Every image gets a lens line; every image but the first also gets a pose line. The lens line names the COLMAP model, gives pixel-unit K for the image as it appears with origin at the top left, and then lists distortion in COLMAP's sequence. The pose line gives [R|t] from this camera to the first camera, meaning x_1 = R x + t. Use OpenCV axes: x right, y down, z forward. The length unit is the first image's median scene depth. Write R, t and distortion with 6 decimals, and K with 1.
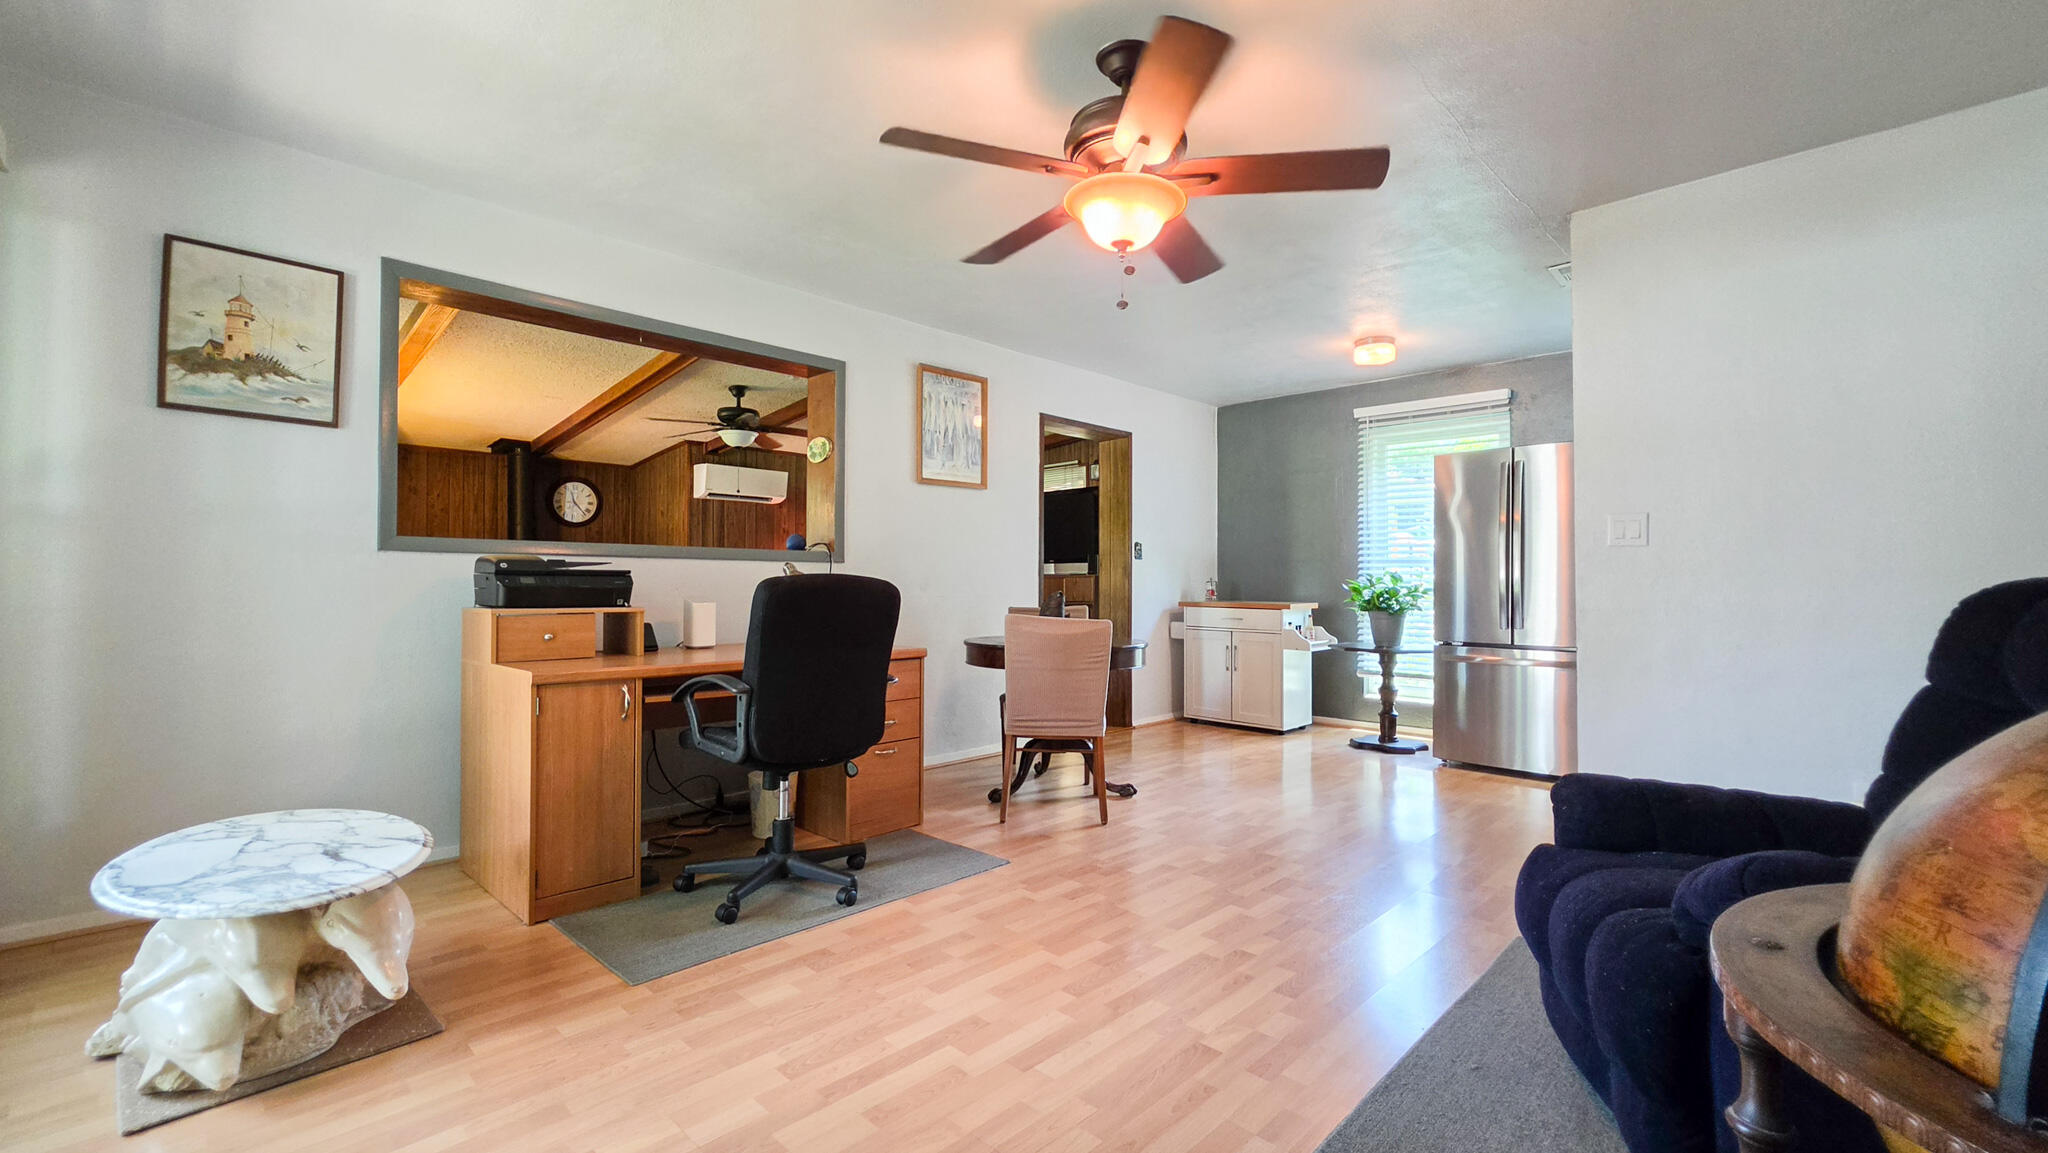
lens RADIAL K [[844.0, 0, 1024.5], [0, 844.0, 556.9], [0, 0, 1]] dist [0.000766, 0.000286]
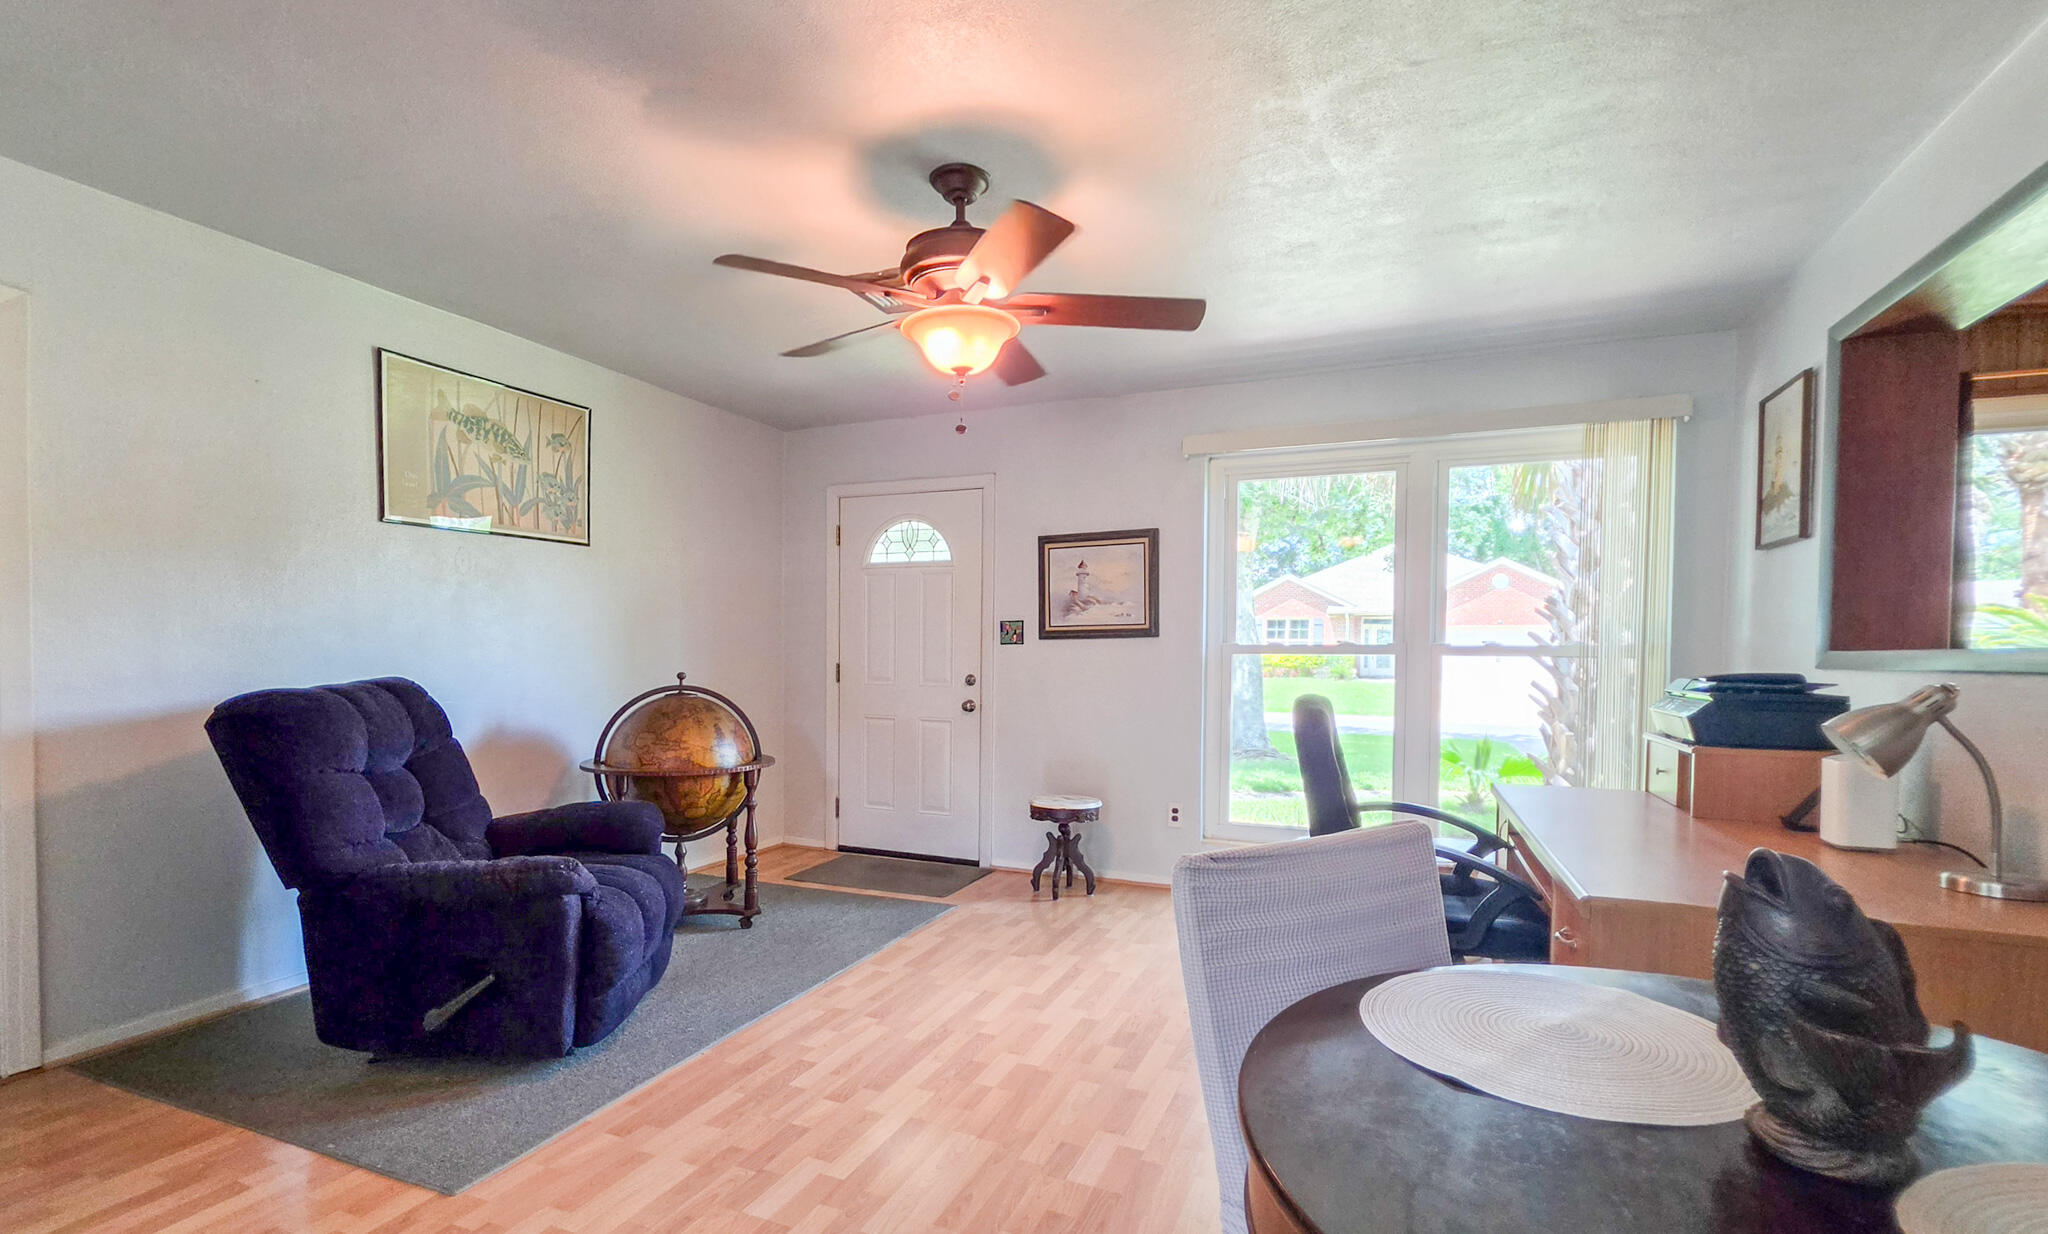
lens RADIAL K [[907.2, 0, 1014.9], [0, 907.2, 691.5], [0, 0, 1]] dist [0.000524, 0.000677]
pose [[-0.930271, 0.006235, -0.366819, 0.275818], [0.002514, 0.999940, 0.010620, 0.006713], [0.366864, 0.008957, -0.930232, 1.249602]]
